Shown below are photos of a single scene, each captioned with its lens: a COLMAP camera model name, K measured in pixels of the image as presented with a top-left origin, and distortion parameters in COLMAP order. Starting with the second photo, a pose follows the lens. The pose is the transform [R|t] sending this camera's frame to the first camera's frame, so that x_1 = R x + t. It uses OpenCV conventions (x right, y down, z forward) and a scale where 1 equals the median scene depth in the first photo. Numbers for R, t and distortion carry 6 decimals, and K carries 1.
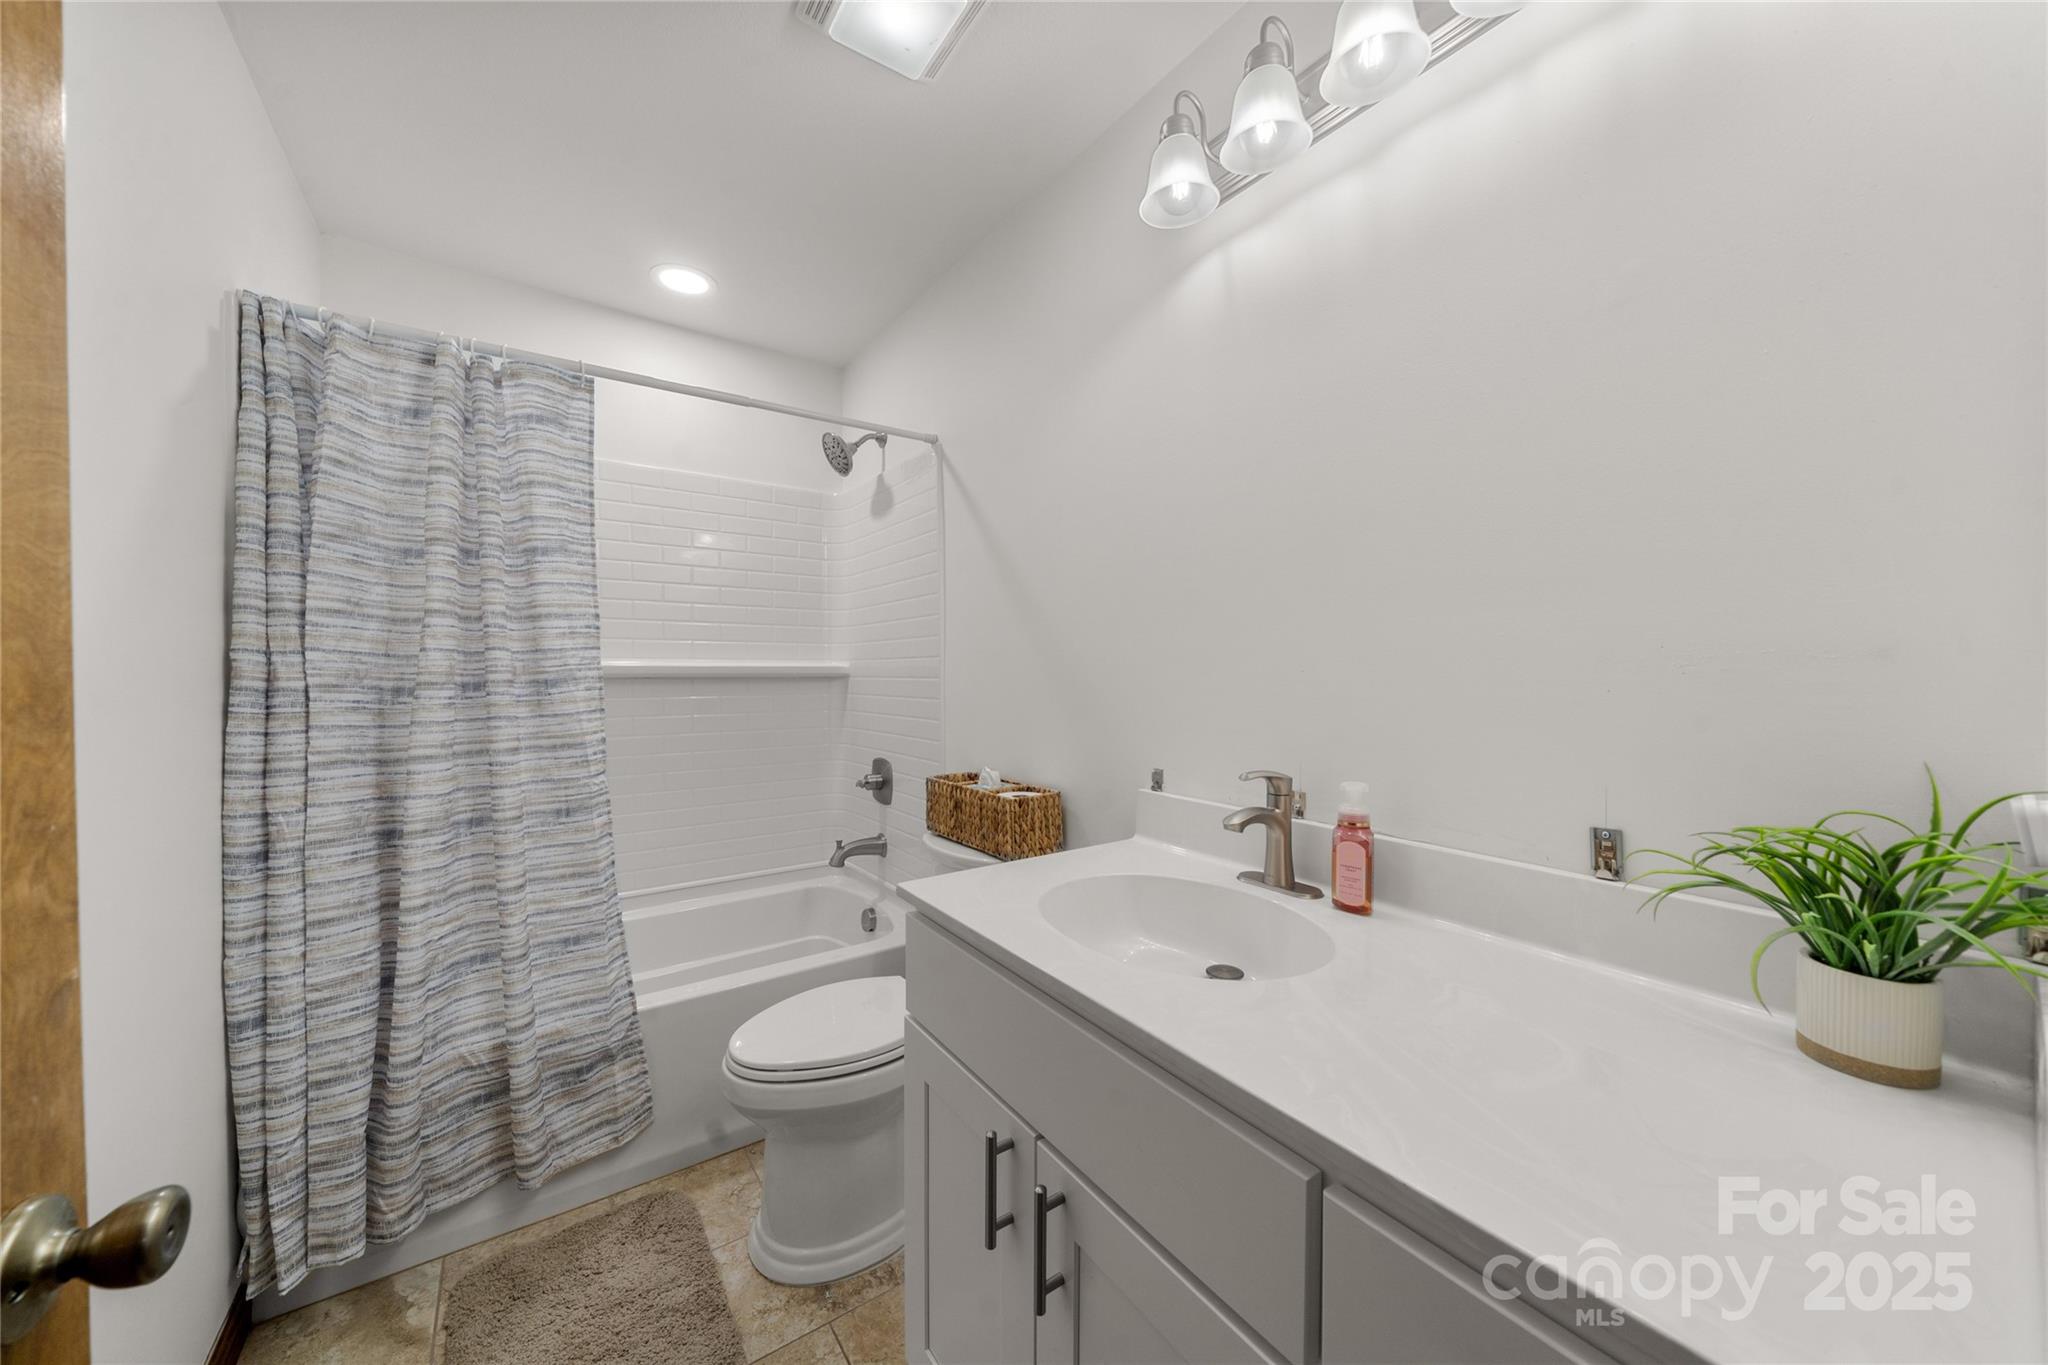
lens RADIAL K [[709.3, 0, 1027.4], [0, 709.3, 685.9], [0, 0, 1]] dist [-0.006684, 0.000099]
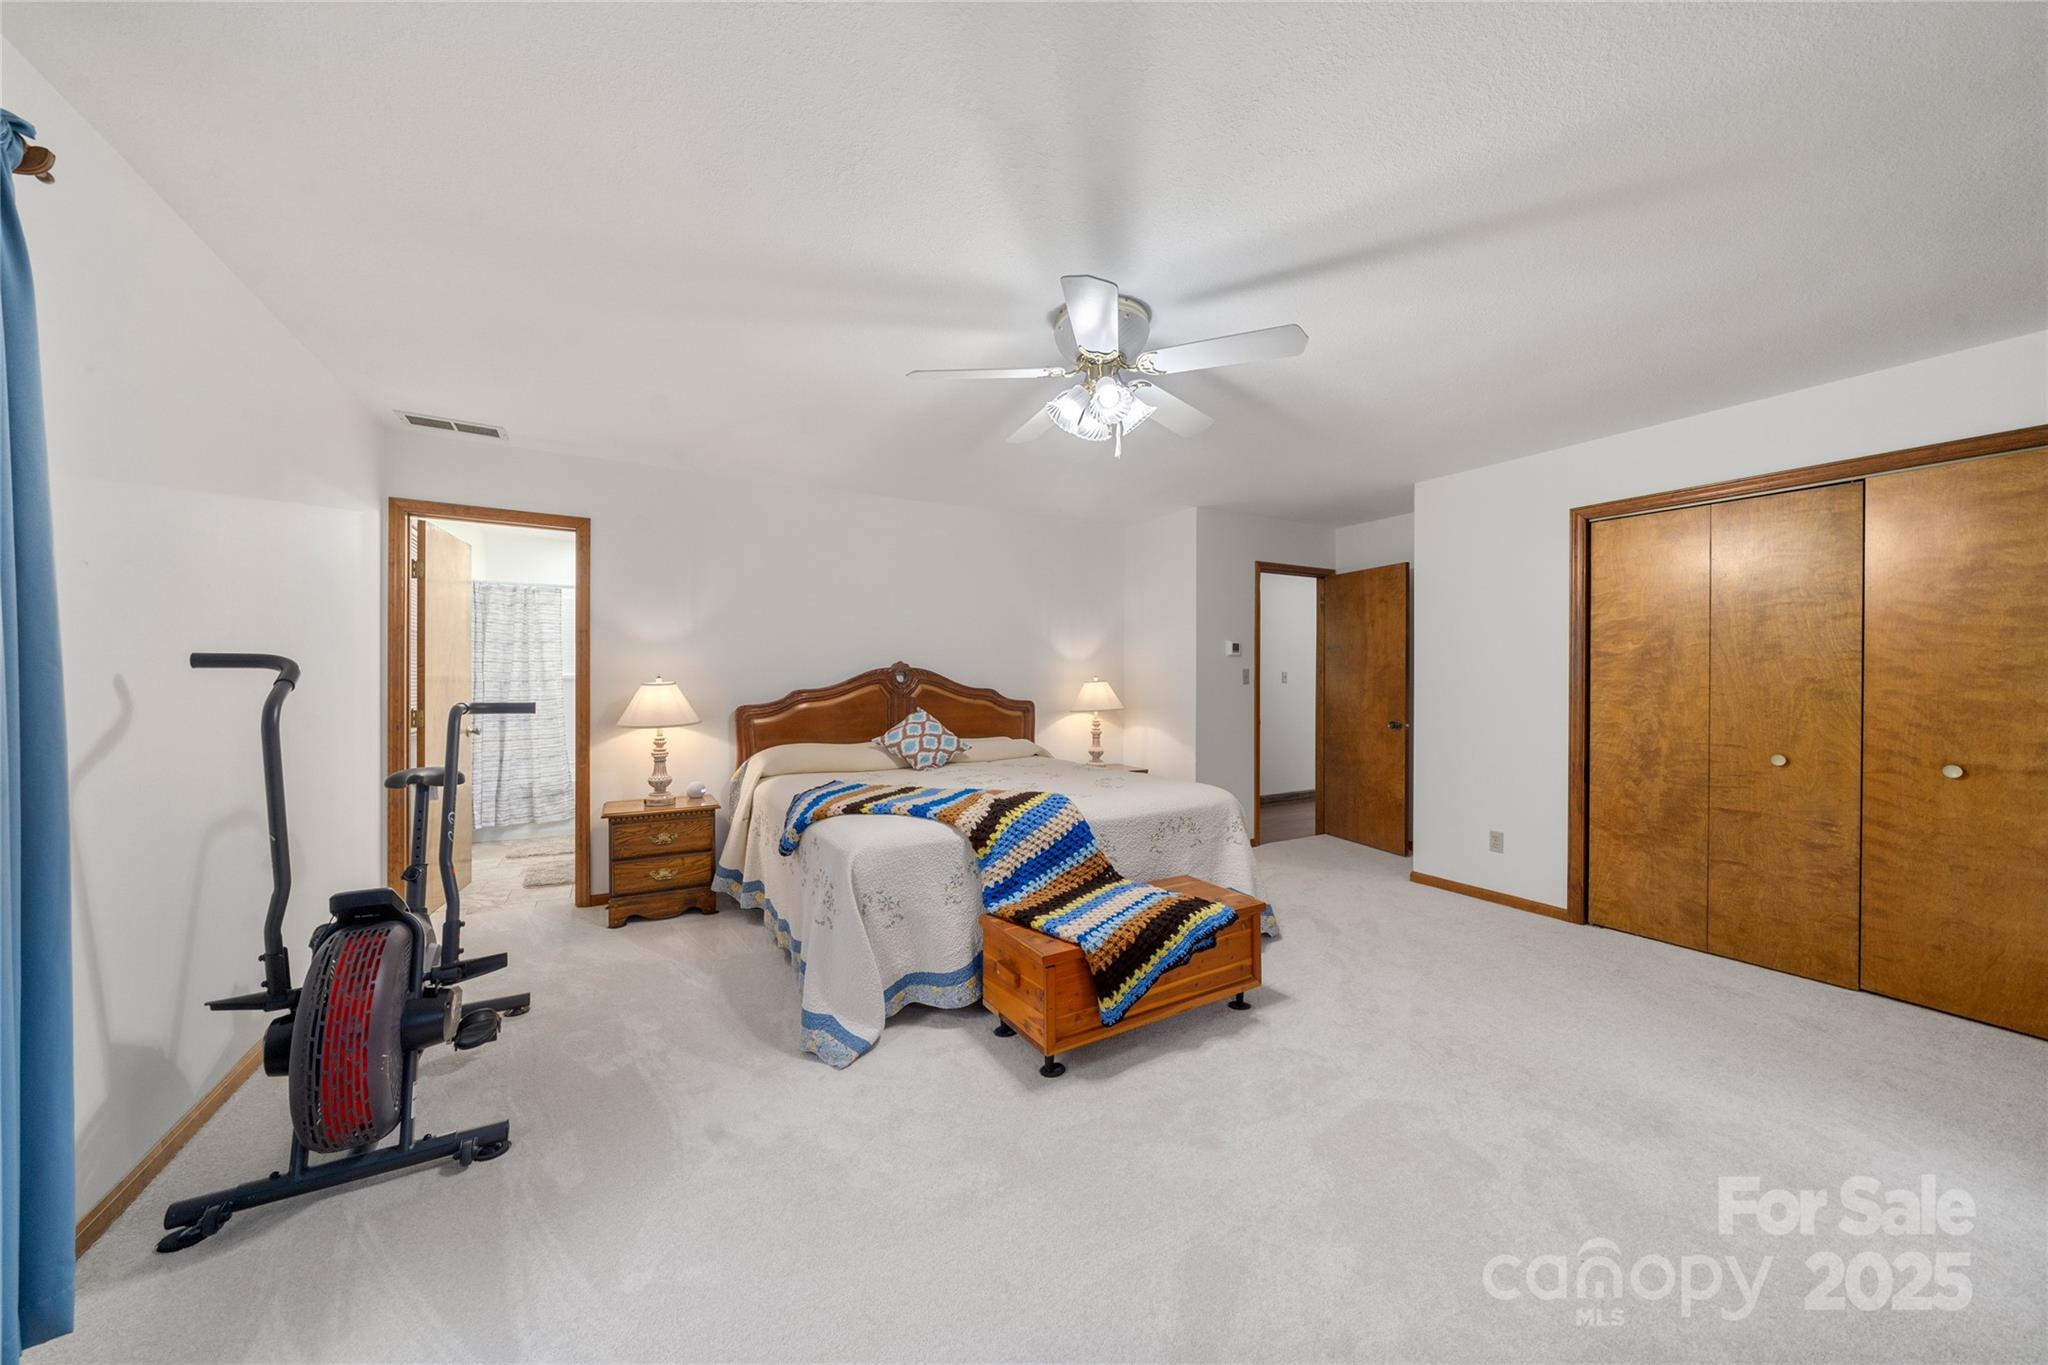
lens RADIAL K [[709.3, 0, 1028.8], [0, 709.3, 667.8], [0, 0, 1]] dist [-0.006684, 0.000099]
pose [[0.996075, -0.007038, -0.088228, 2.093961], [0.004477, 0.999564, -0.029197, 0.049494], [0.088395, 0.028688, 0.995672, -2.364311]]
